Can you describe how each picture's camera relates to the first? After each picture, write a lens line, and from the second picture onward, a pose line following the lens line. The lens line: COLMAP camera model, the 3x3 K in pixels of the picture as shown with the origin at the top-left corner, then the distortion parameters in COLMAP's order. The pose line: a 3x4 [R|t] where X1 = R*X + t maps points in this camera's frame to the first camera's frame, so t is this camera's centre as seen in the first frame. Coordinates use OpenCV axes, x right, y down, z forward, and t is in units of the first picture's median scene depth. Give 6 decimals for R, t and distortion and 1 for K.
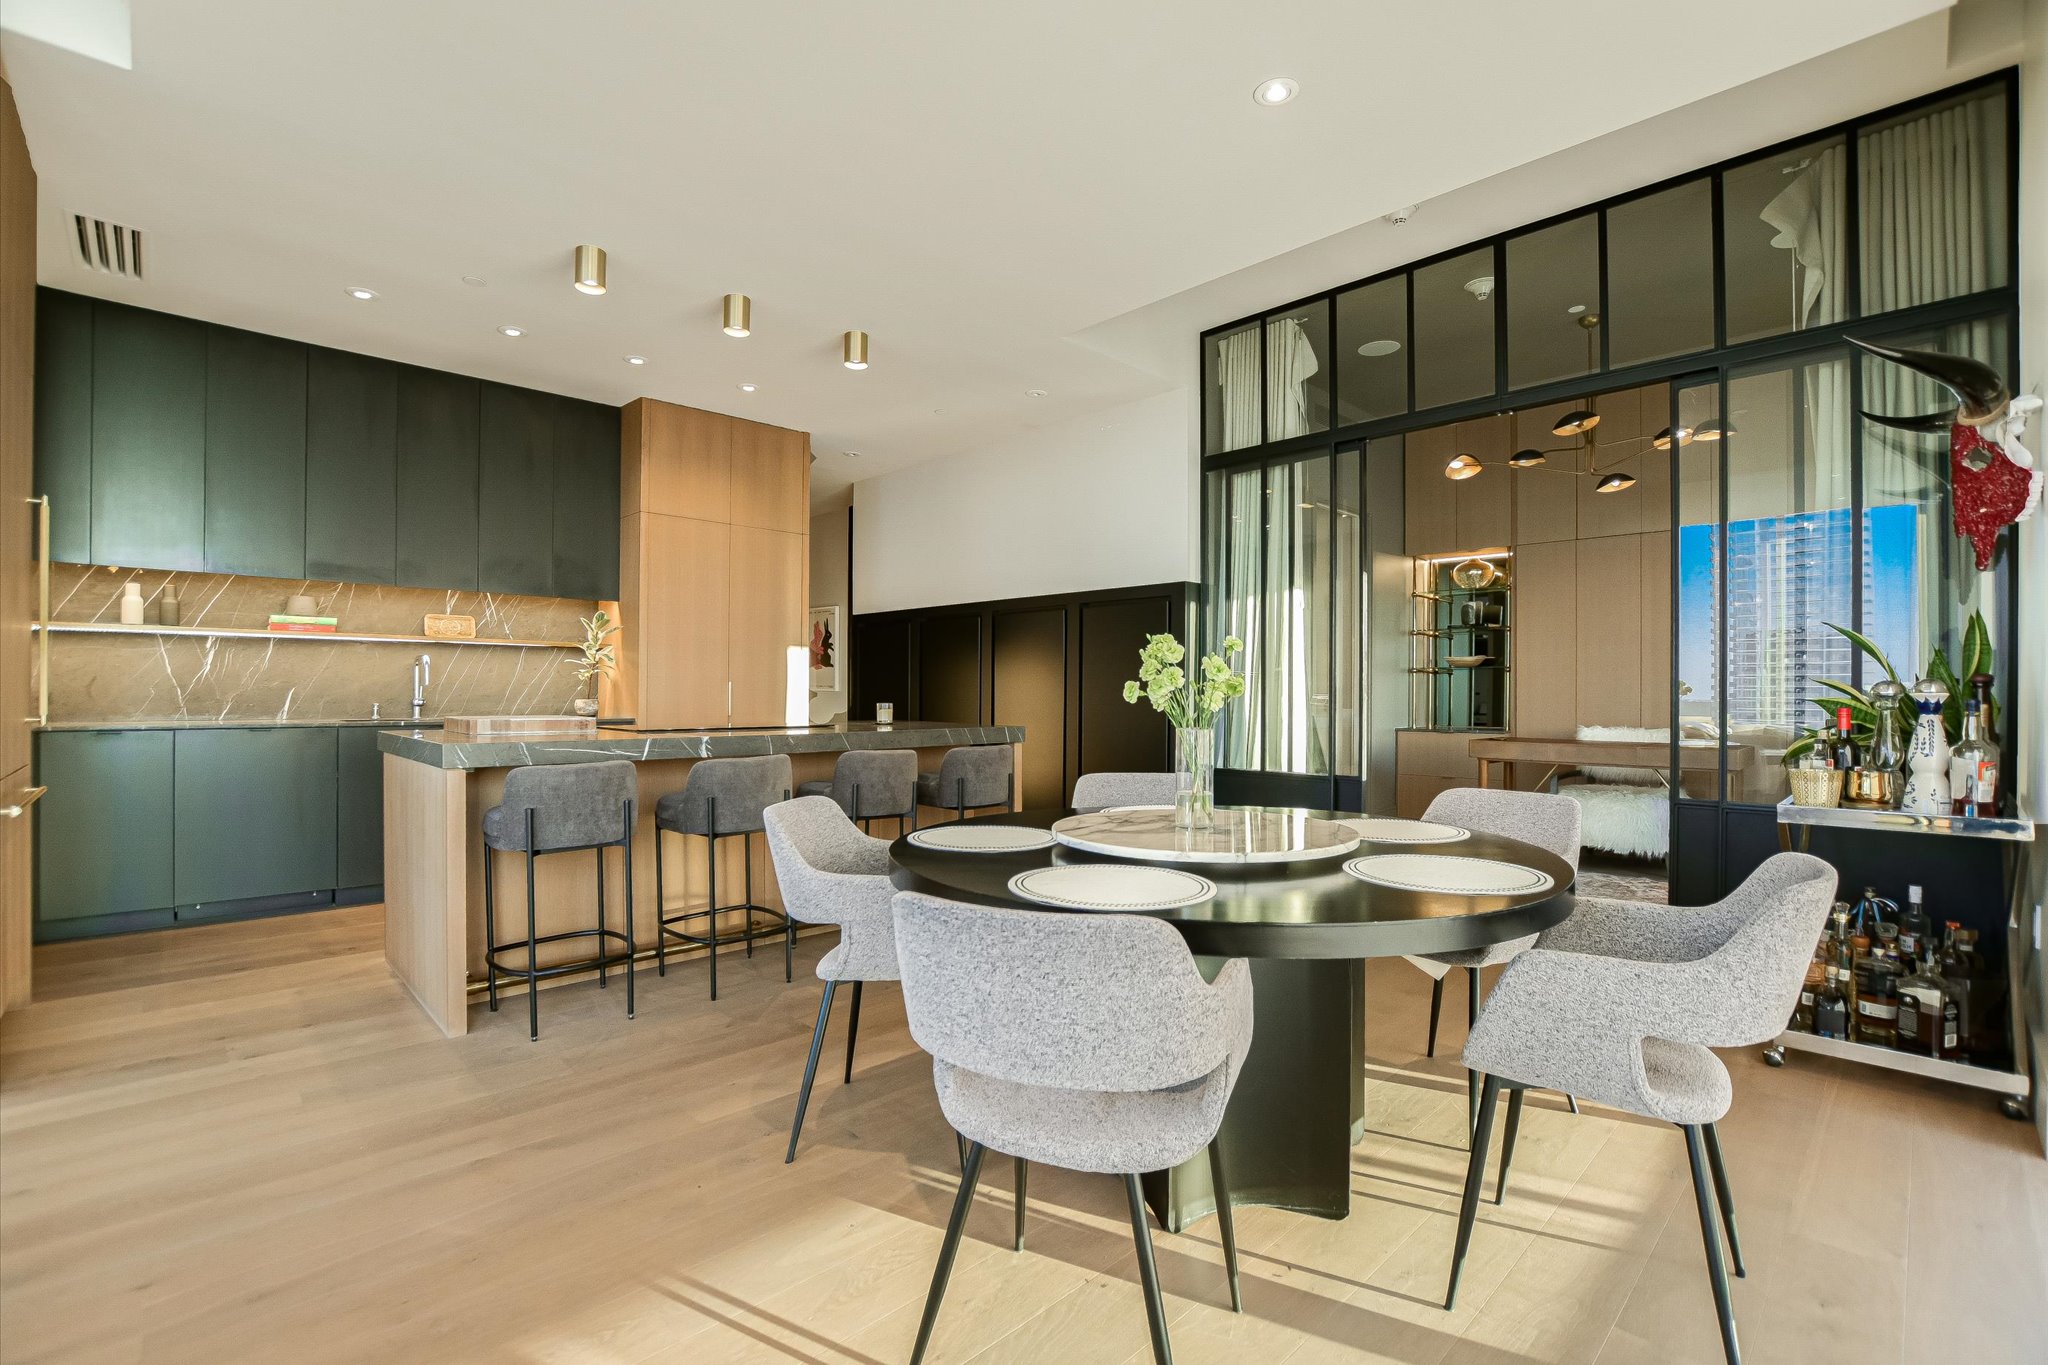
lens RADIAL K [[1049.0, 0, 1030.0], [0, 1049.0, 695.3], [0, 0, 1]] dist [-0.000981, 0.000680]
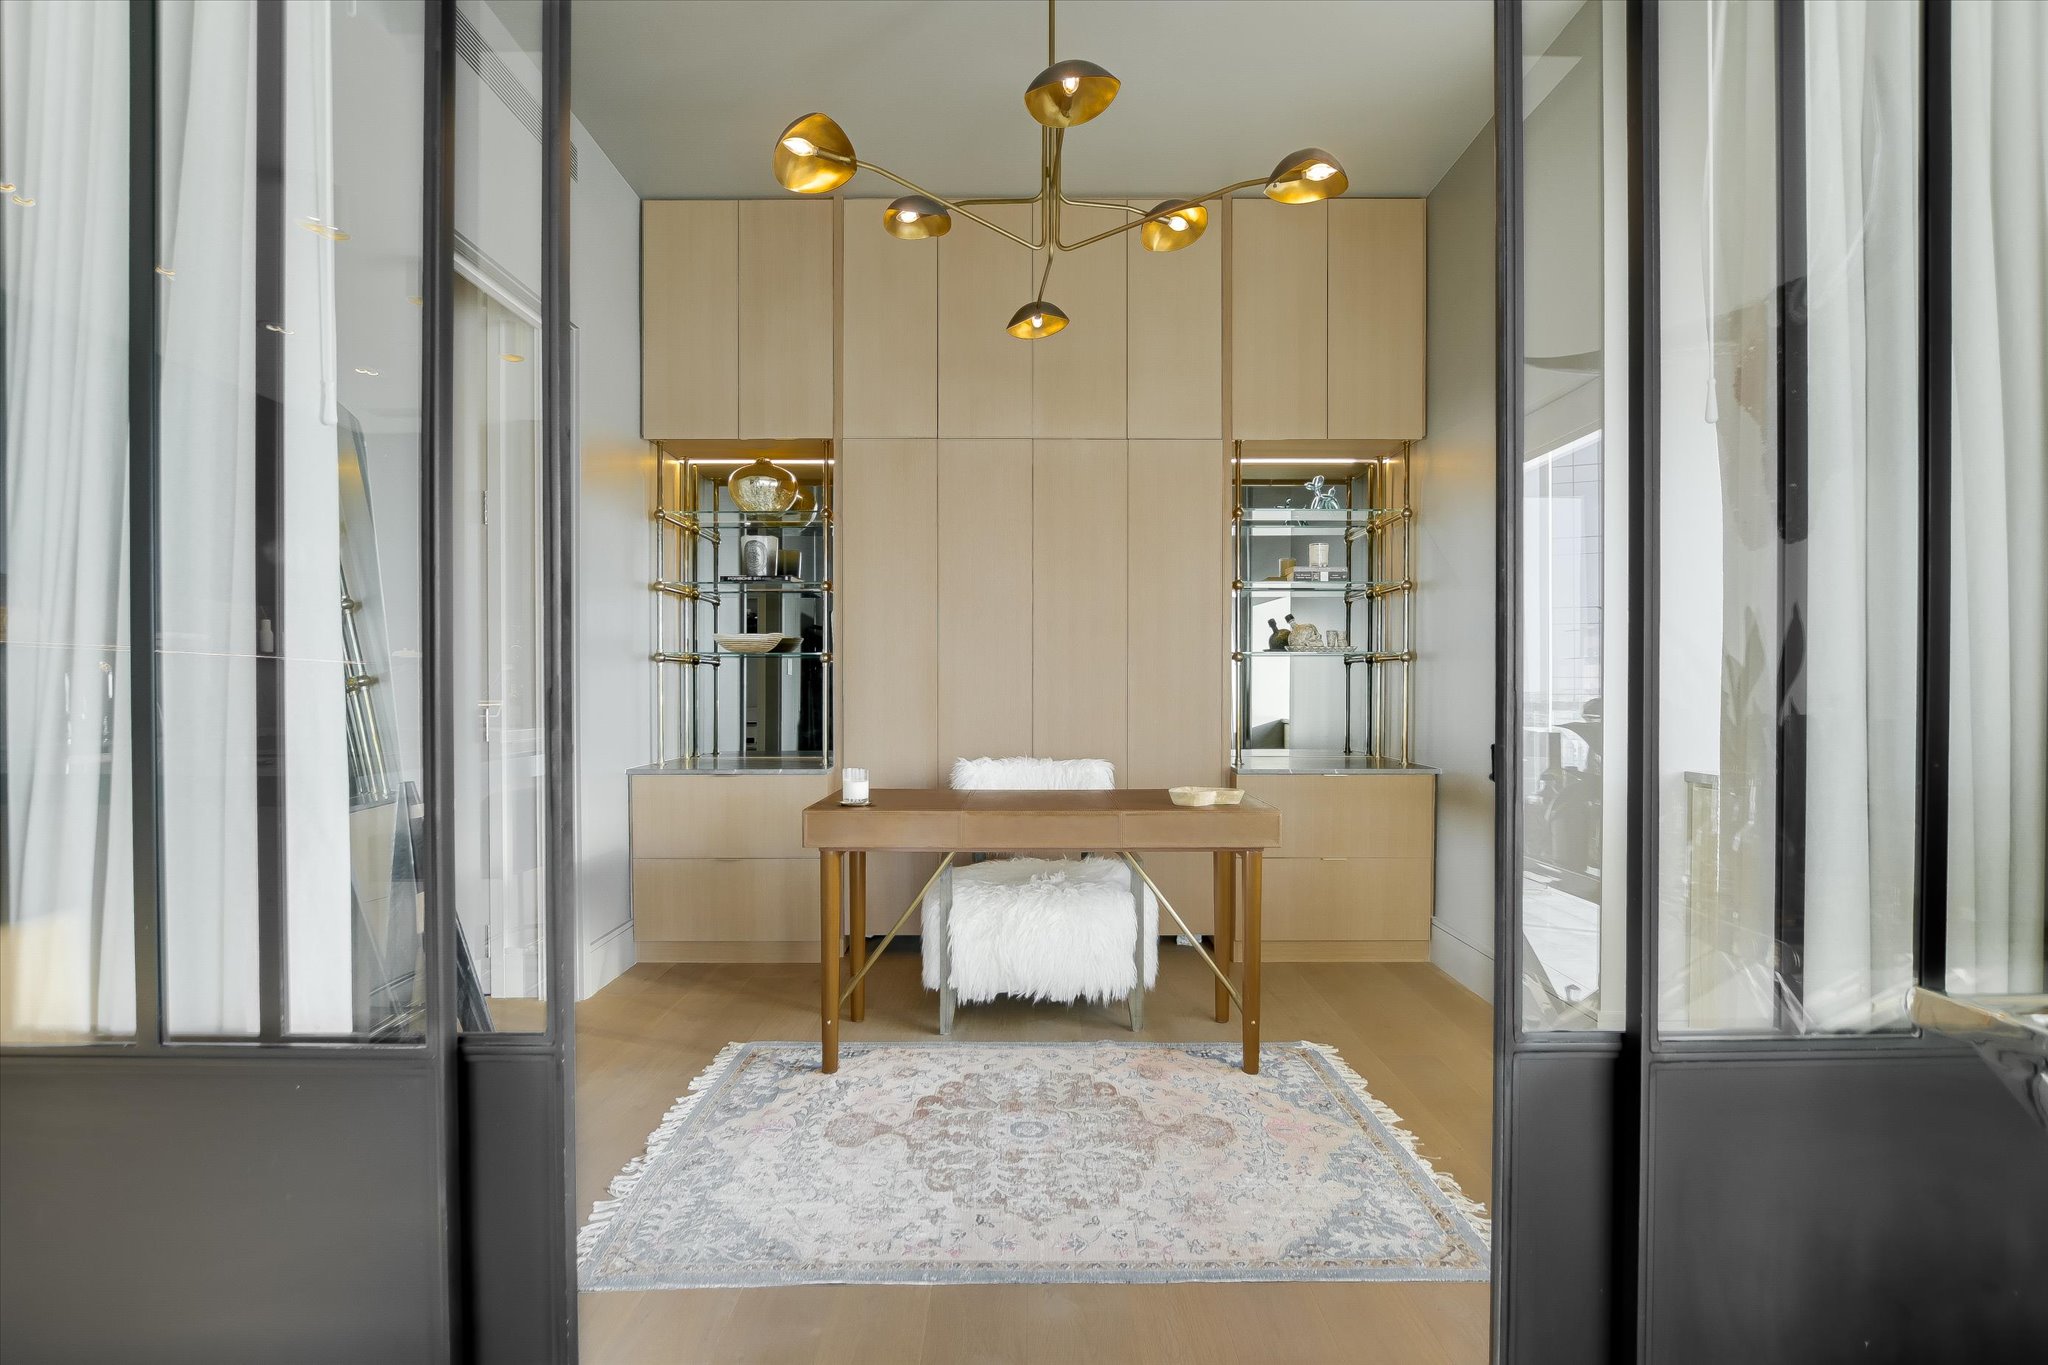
lens RADIAL K [[1049.0, 0, 1030.0], [0, 1049.0, 695.3], [0, 0, 1]] dist [-0.000981, 0.000680]
pose [[0.744293, -0.007152, 0.667815, 0.193993], [0.002407, 0.999965, 0.008026, -0.010608], [-0.667848, -0.004366, 0.744284, 0.615996]]
